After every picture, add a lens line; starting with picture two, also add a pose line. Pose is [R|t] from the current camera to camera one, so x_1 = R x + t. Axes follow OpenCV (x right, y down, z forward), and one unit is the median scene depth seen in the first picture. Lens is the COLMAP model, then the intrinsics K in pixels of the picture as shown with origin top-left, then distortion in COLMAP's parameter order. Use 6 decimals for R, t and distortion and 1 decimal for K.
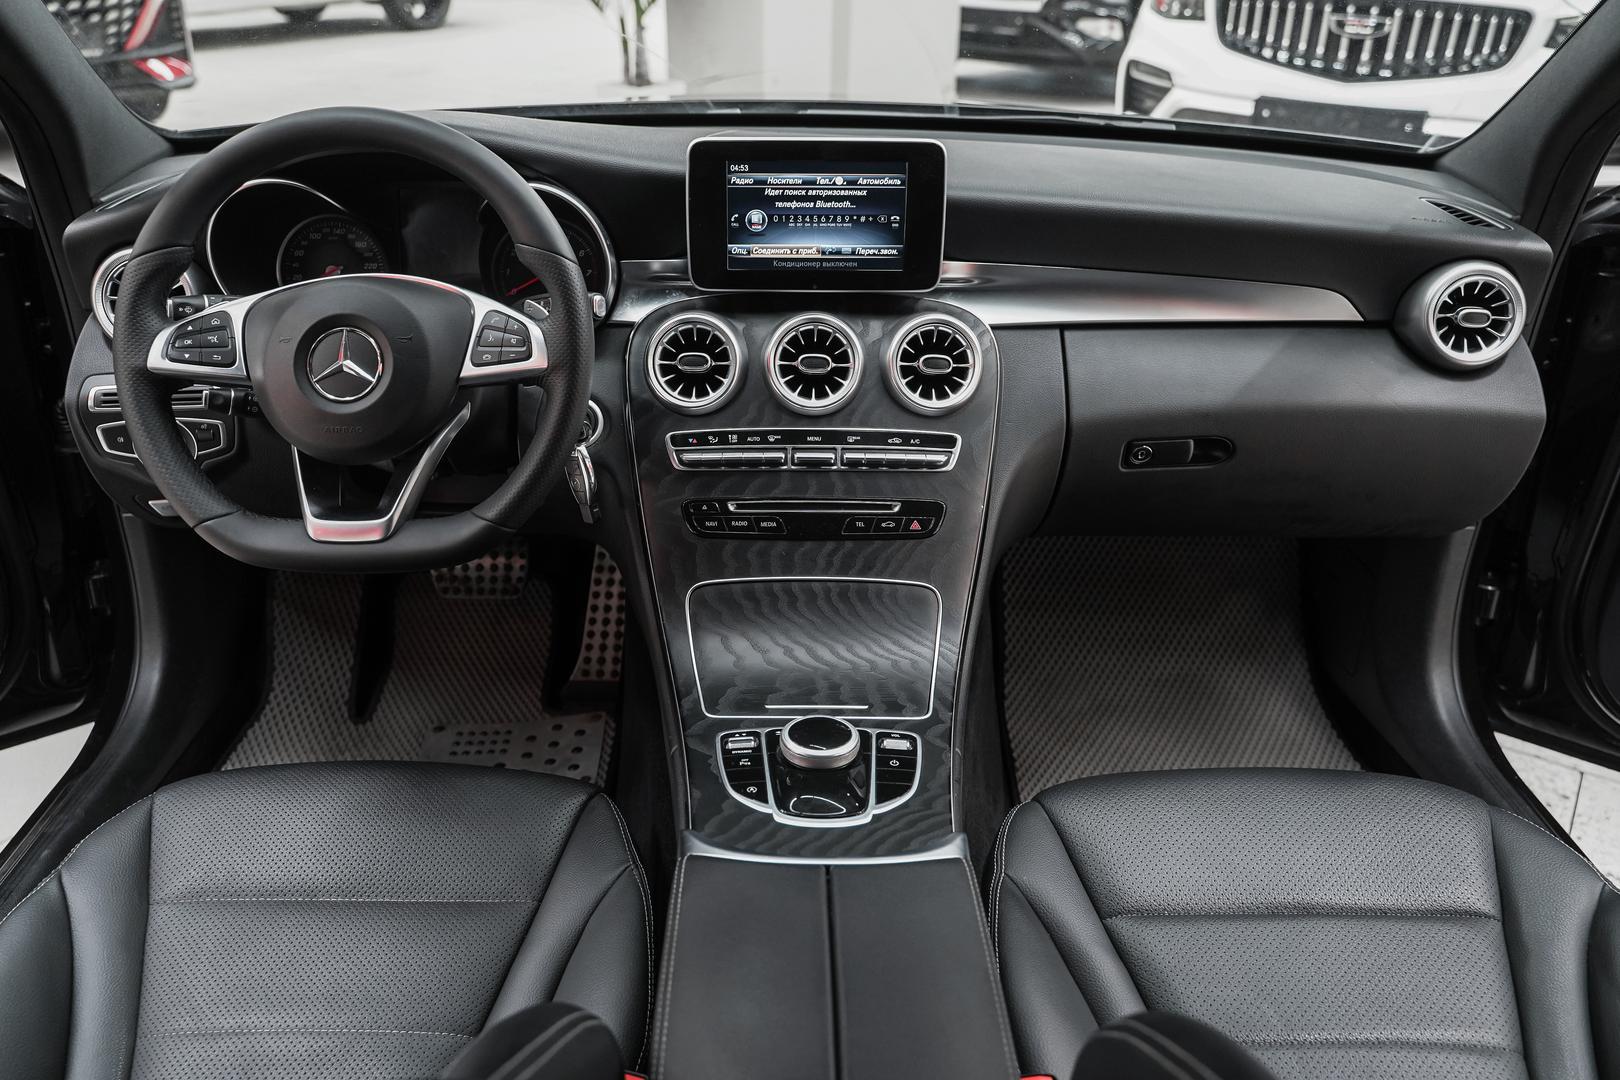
lens RADIAL K [[1397.6, 0, 805.8], [0, 1397.6, 546.1], [0, 0, 1]] dist [-0.011853, 0.010664]
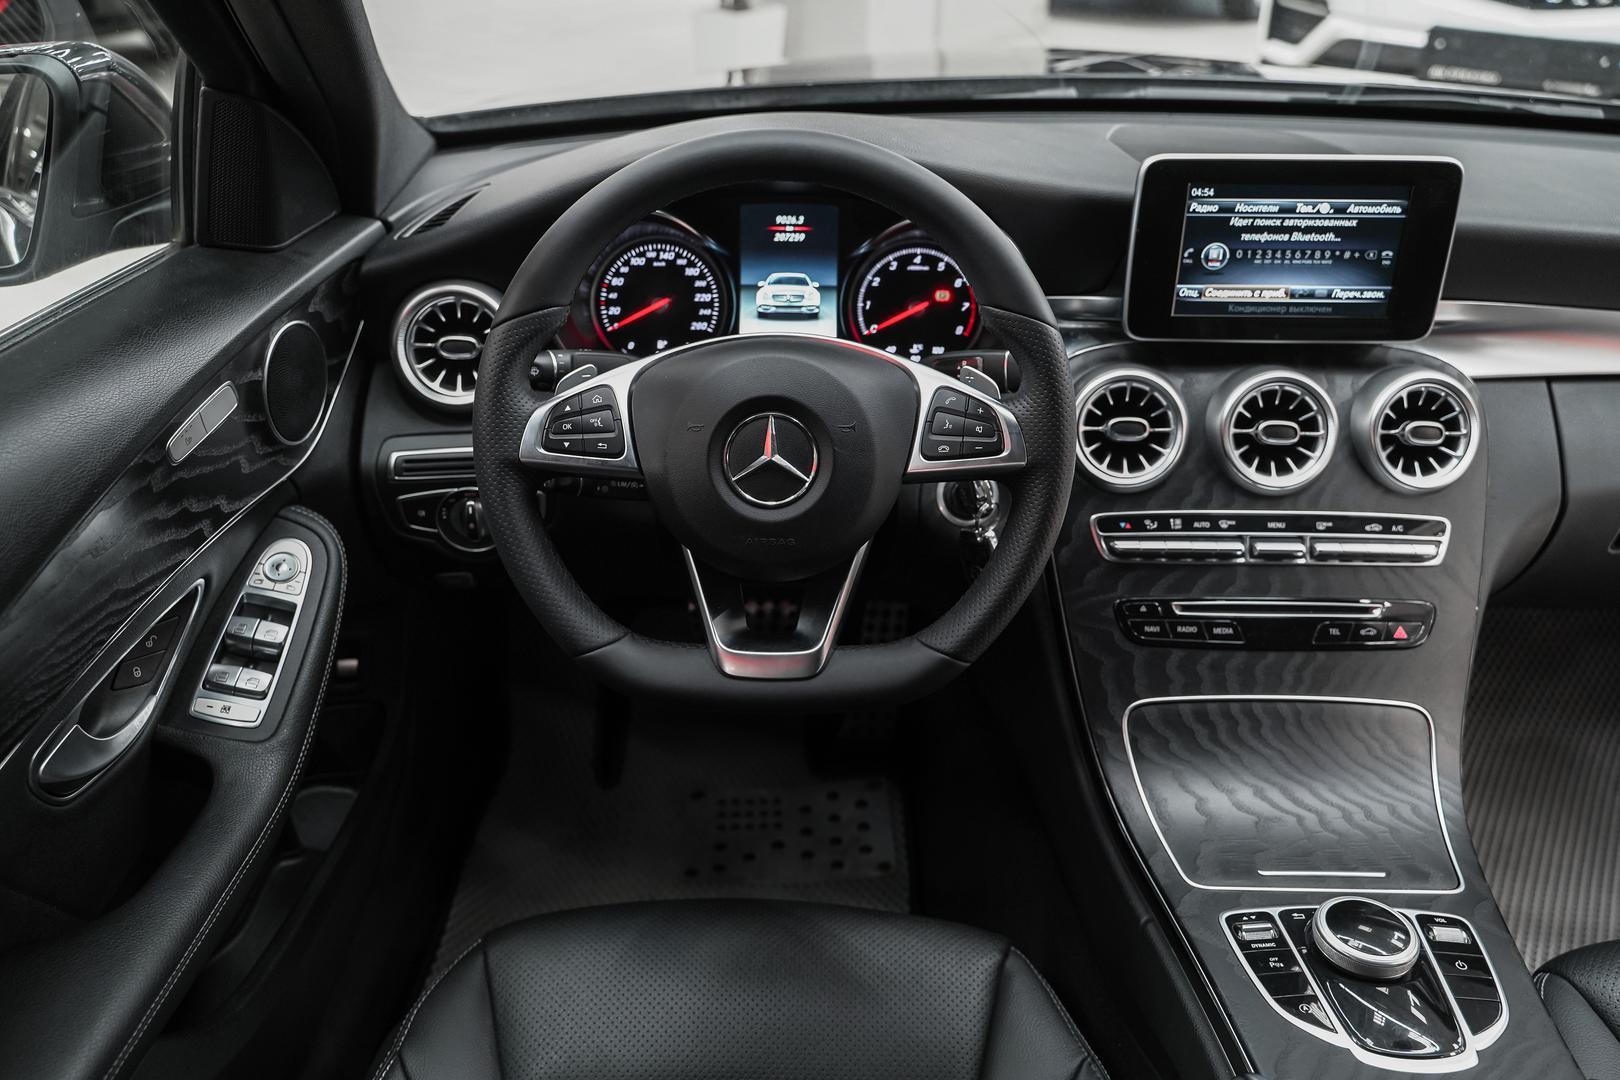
lens RADIAL K [[1397.6, 0, 757.7], [0, 1397.6, 537.0], [0, 0, 1]] dist [-0.011853, 0.010664]
pose [[0.999487, 0.009069, -0.030720, -0.274360], [-0.007318, 0.998368, 0.056630, -0.114663], [0.031184, -0.056376, 0.997923, 0.175232]]
